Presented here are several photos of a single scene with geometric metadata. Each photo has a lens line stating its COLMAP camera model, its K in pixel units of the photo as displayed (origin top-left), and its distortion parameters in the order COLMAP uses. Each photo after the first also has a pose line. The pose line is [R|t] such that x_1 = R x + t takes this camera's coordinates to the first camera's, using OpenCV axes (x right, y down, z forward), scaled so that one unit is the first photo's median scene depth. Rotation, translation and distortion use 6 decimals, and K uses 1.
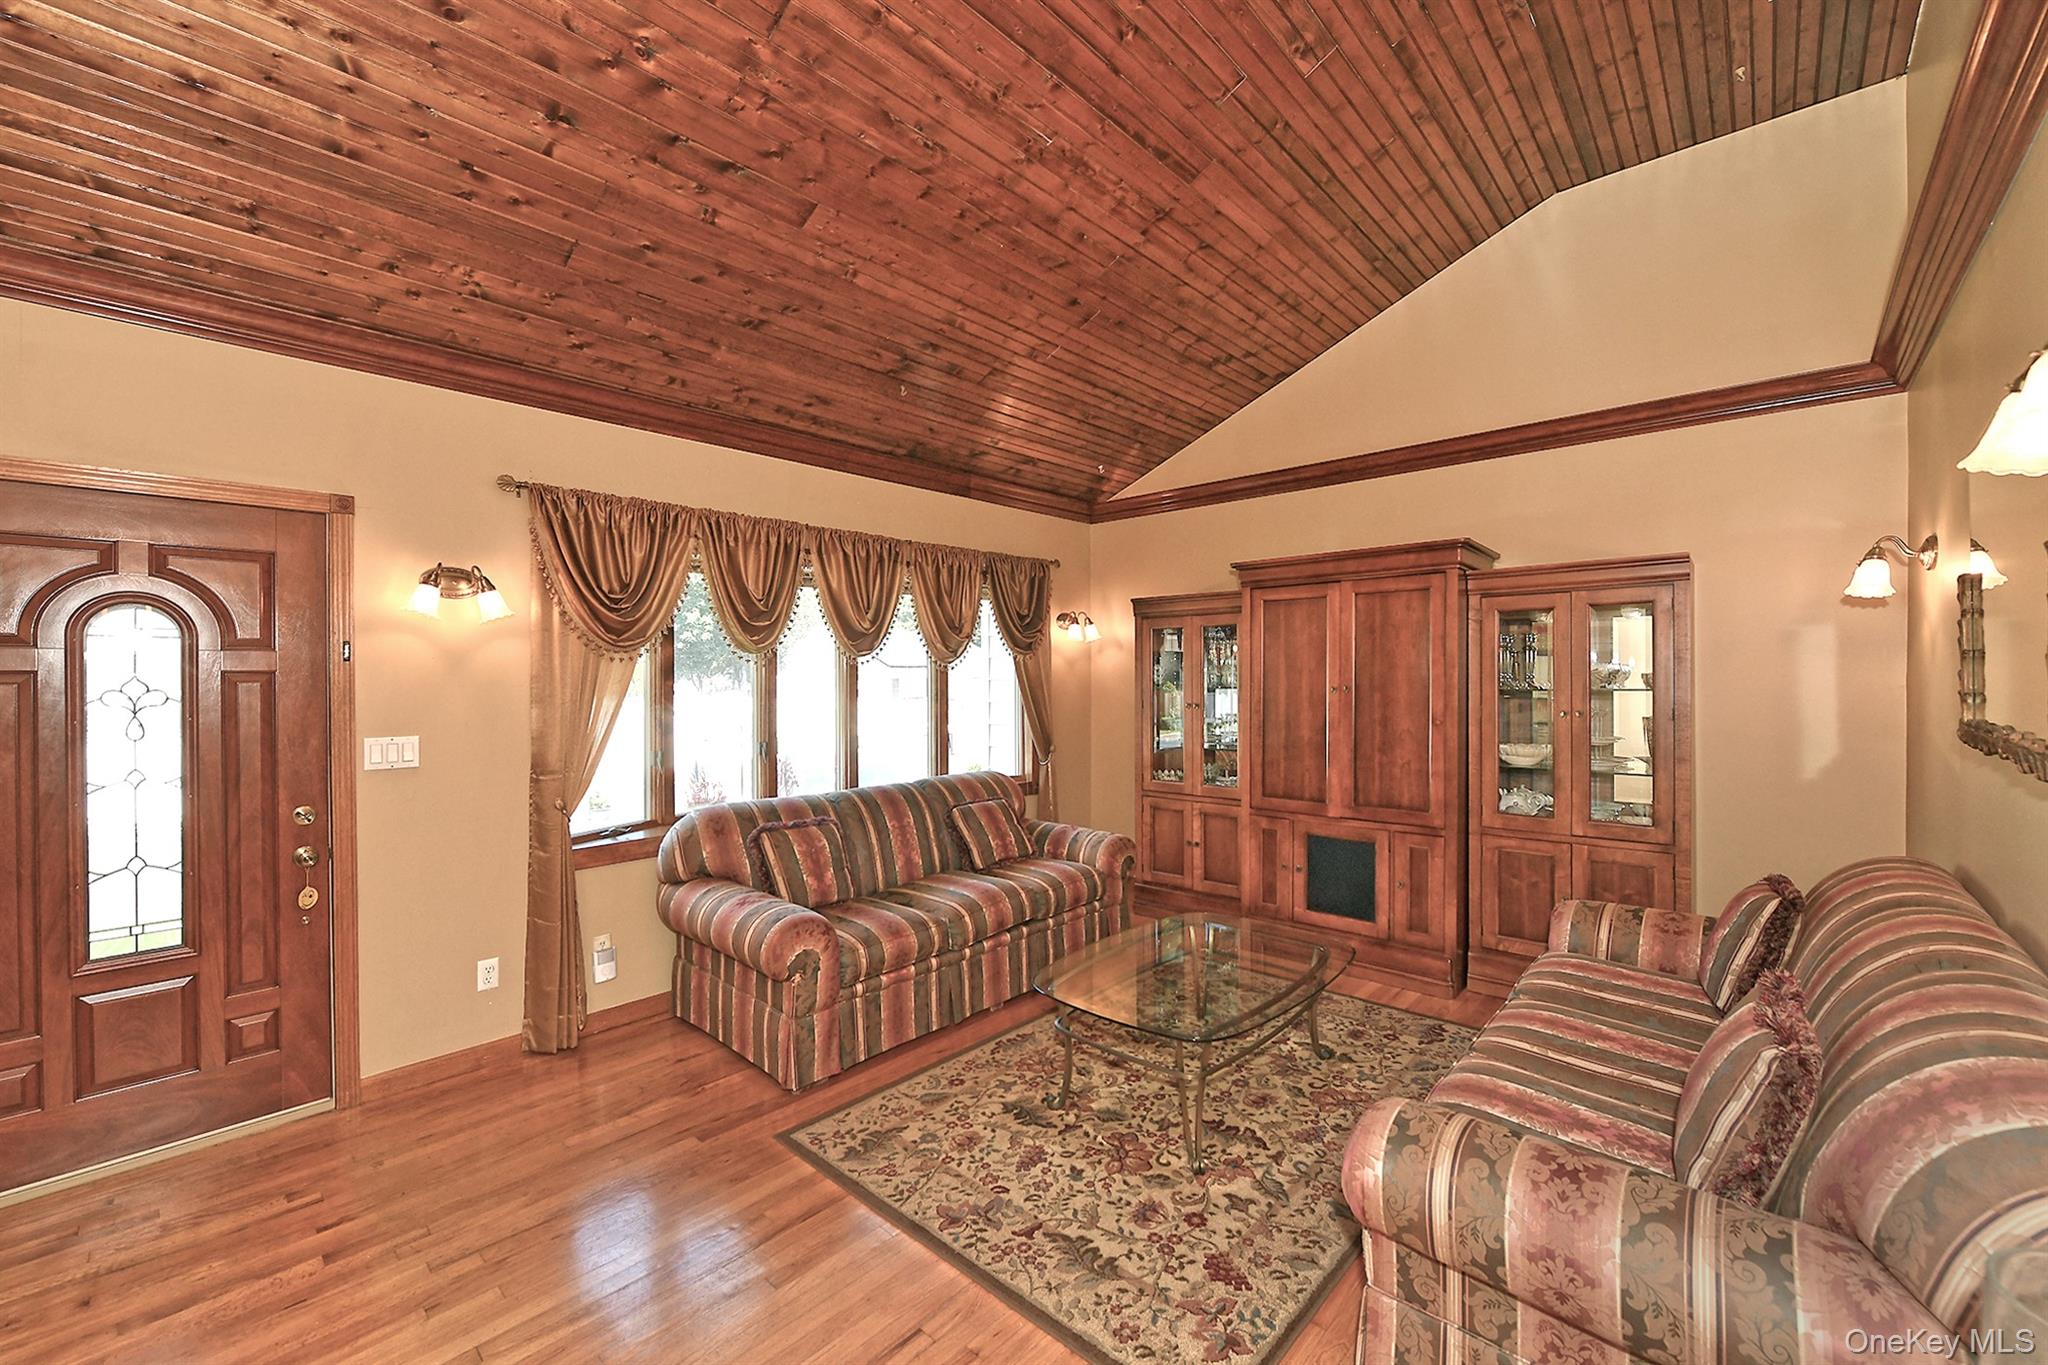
lens RADIAL K [[815.0, 0, 1016.9], [0, 815.0, 689.8], [0, 0, 1]] dist [-0.007566, -0.000353]
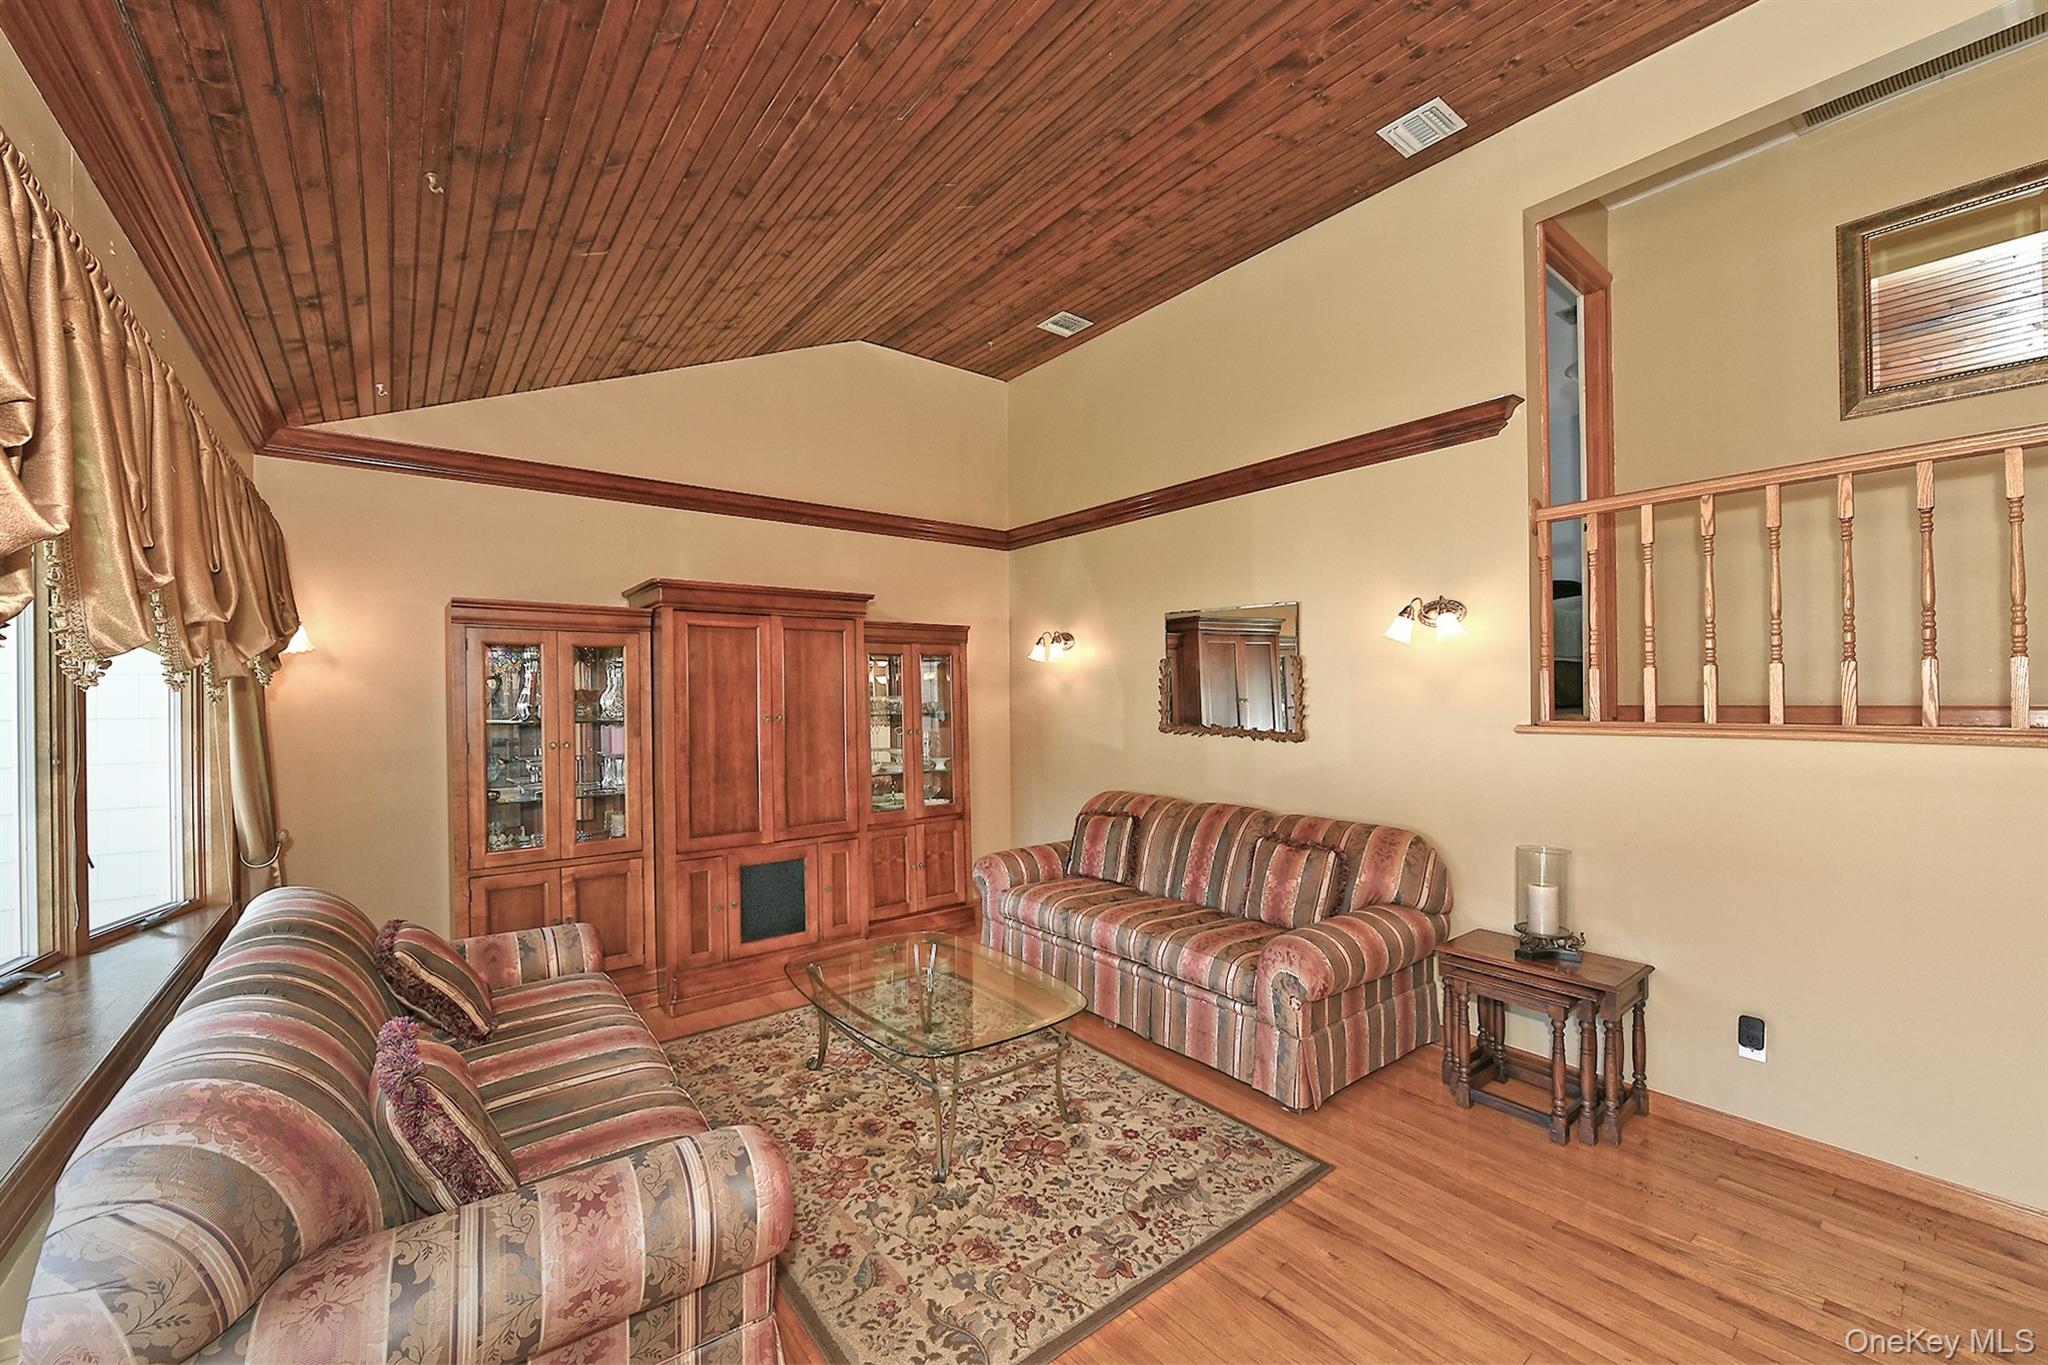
lens RADIAL K [[815.0, 0, 1026.8], [0, 815.0, 682.0], [0, 0, 1]] dist [-0.007566, -0.000353]
pose [[0.152908, 0.025467, 0.987912, -0.604655], [0.025604, 0.999230, -0.029721, -0.007851], [-0.987909, 0.029839, 0.152139, 0.536381]]
